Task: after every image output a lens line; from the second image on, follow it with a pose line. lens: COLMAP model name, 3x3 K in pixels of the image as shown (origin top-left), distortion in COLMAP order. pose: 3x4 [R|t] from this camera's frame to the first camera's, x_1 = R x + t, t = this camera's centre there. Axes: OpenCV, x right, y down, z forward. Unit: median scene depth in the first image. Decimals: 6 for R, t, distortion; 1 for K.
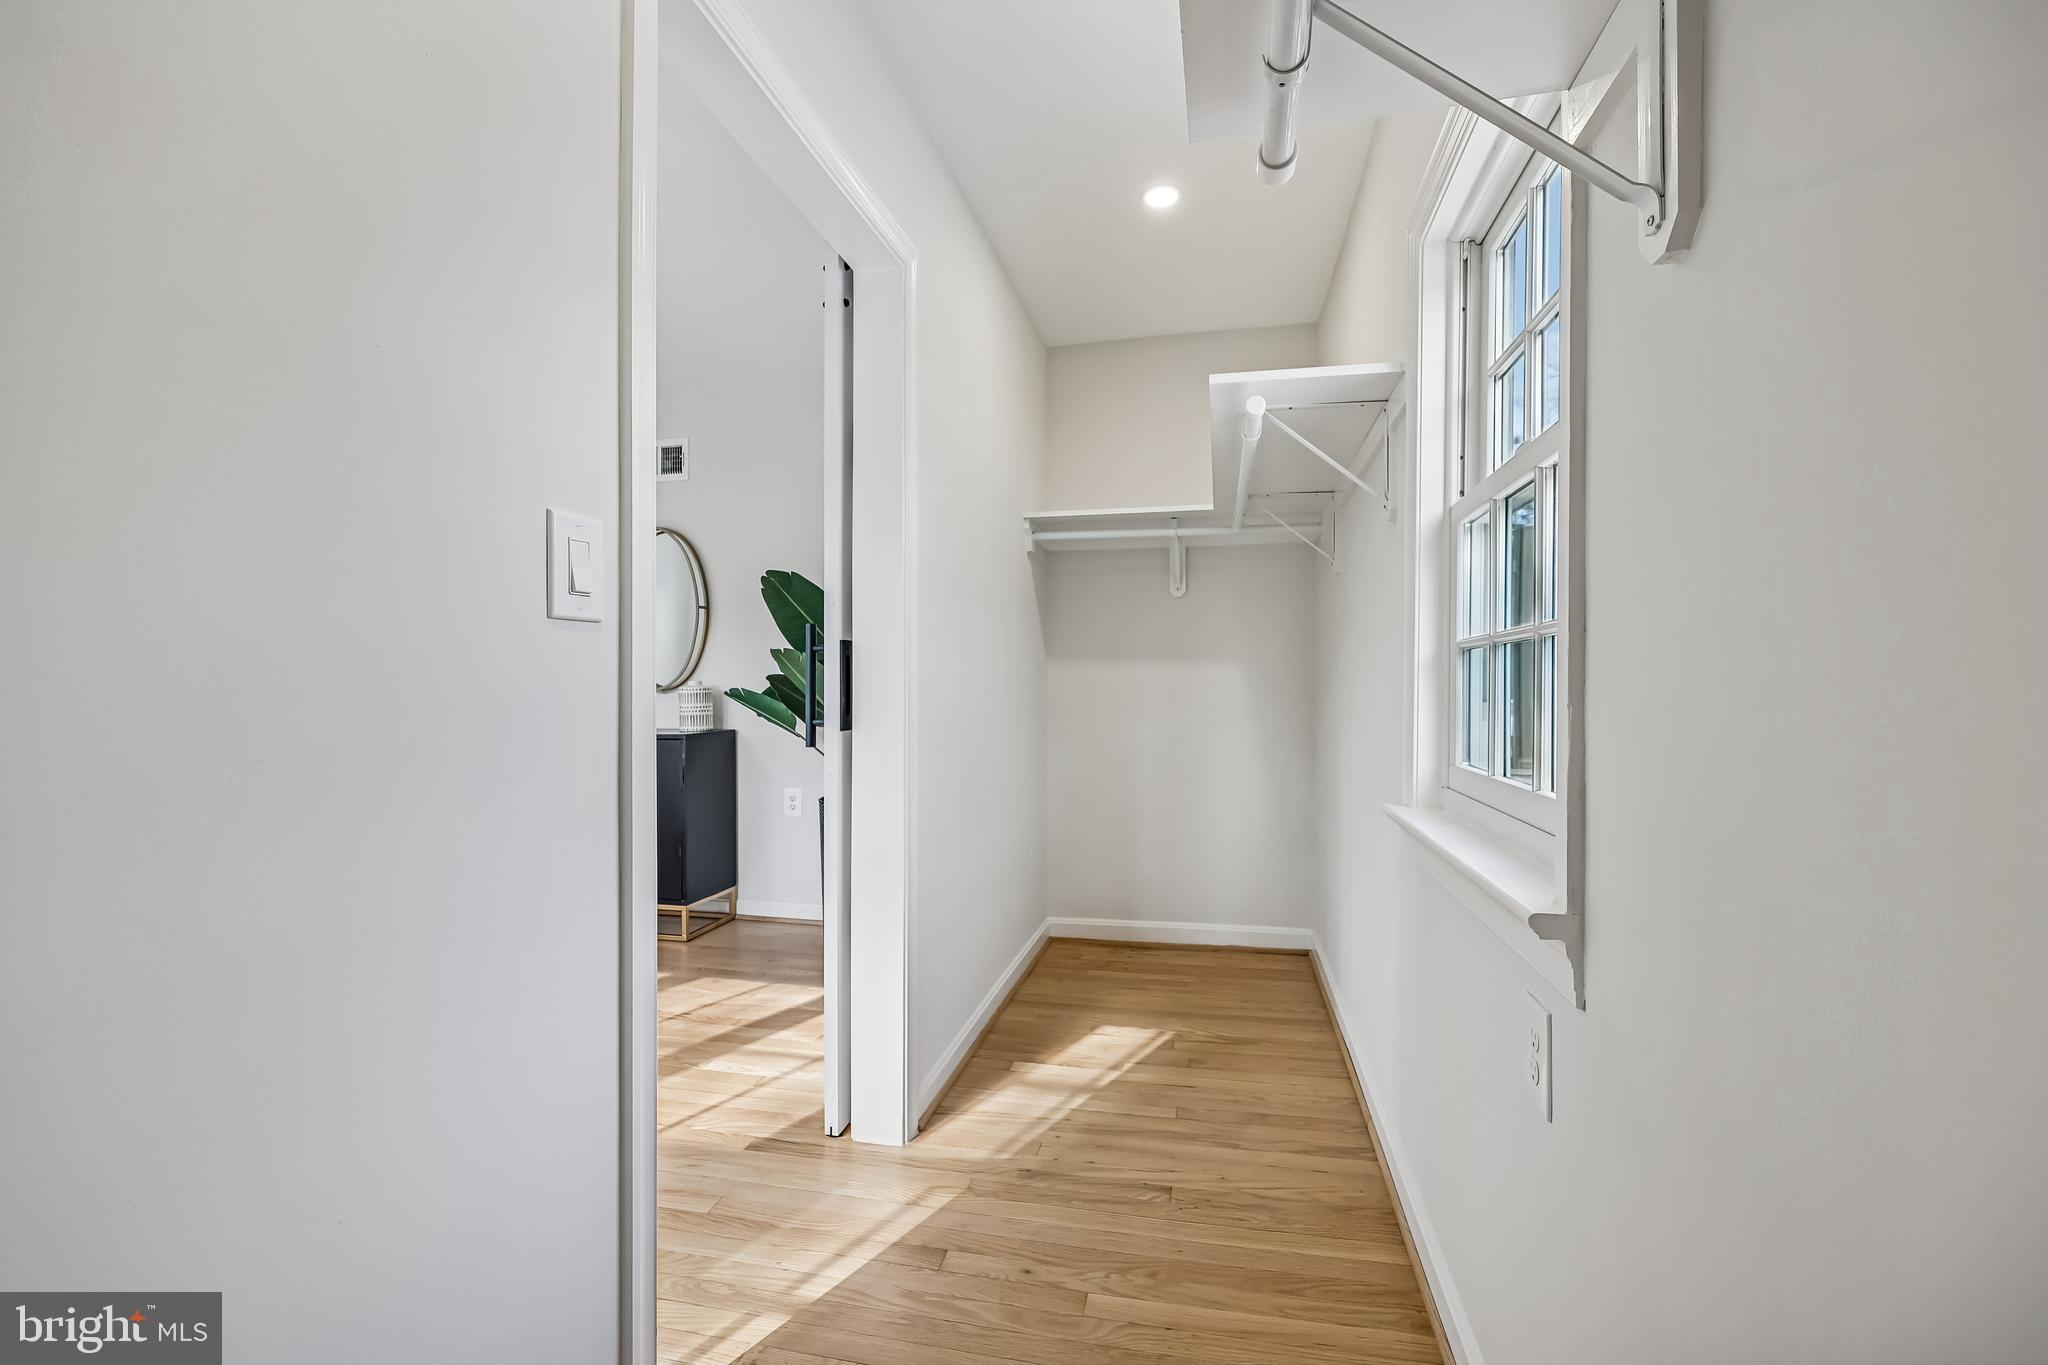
lens RADIAL K [[852.7, 0, 1024.0], [0, 852.7, 682.5], [0, 0, 1]] dist [0.000436, 0.000042]
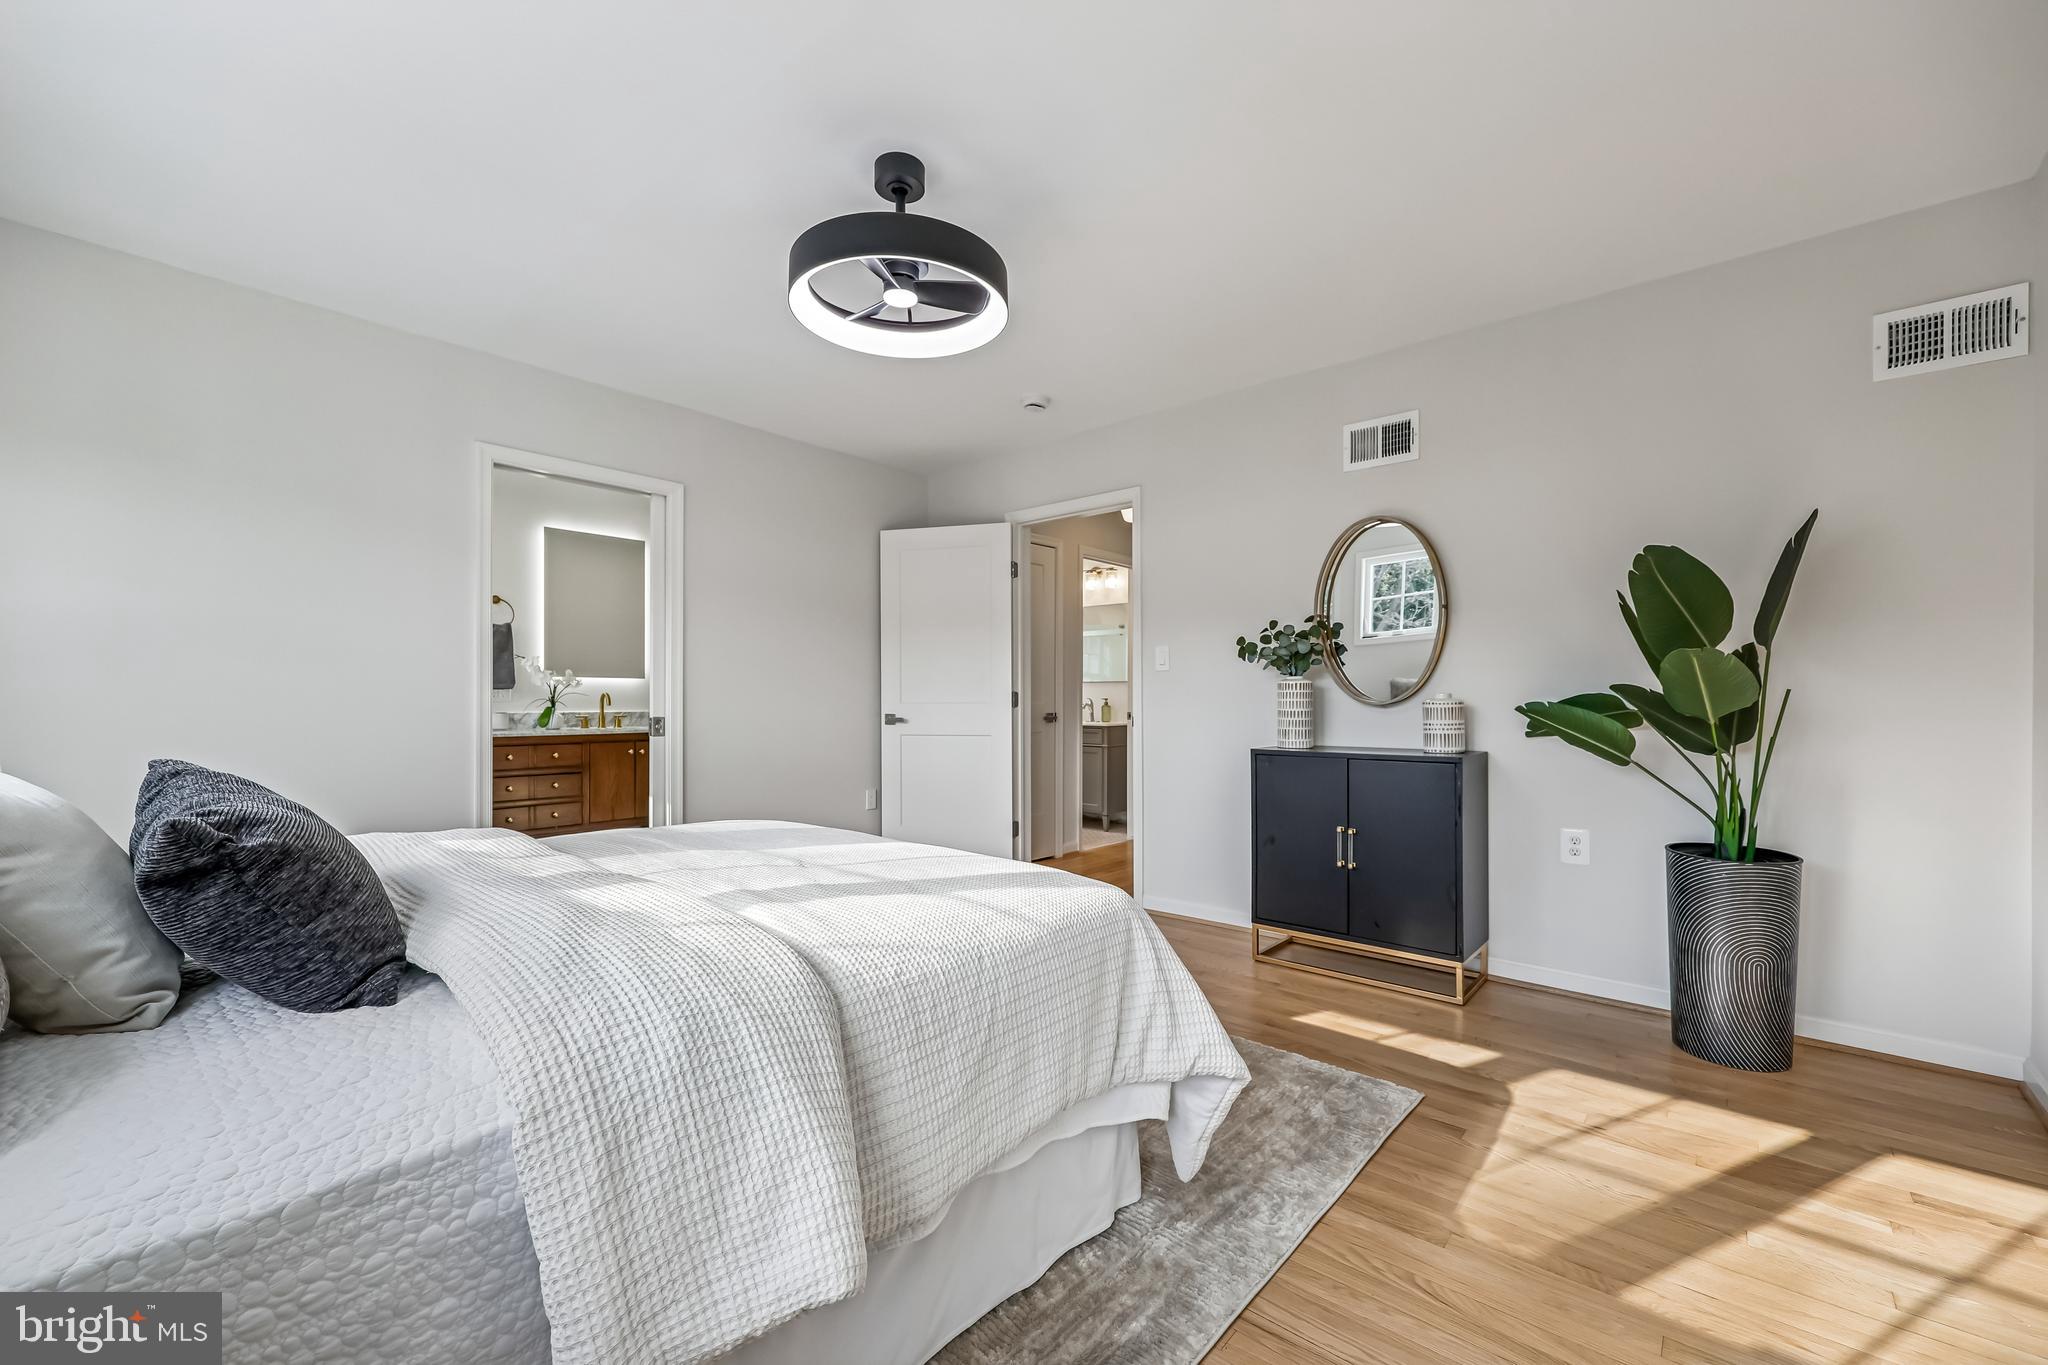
lens RADIAL K [[845.7, 0, 1032.8], [0, 845.7, 694.6], [0, 0, 1]] dist [0.001443, 0.000206]
pose [[0.884390, 0.001455, -0.466746, -0.380940], [-0.002530, 0.999995, -0.001677, 0.002528], [0.466741, 0.002664, 0.884390, 0.073079]]
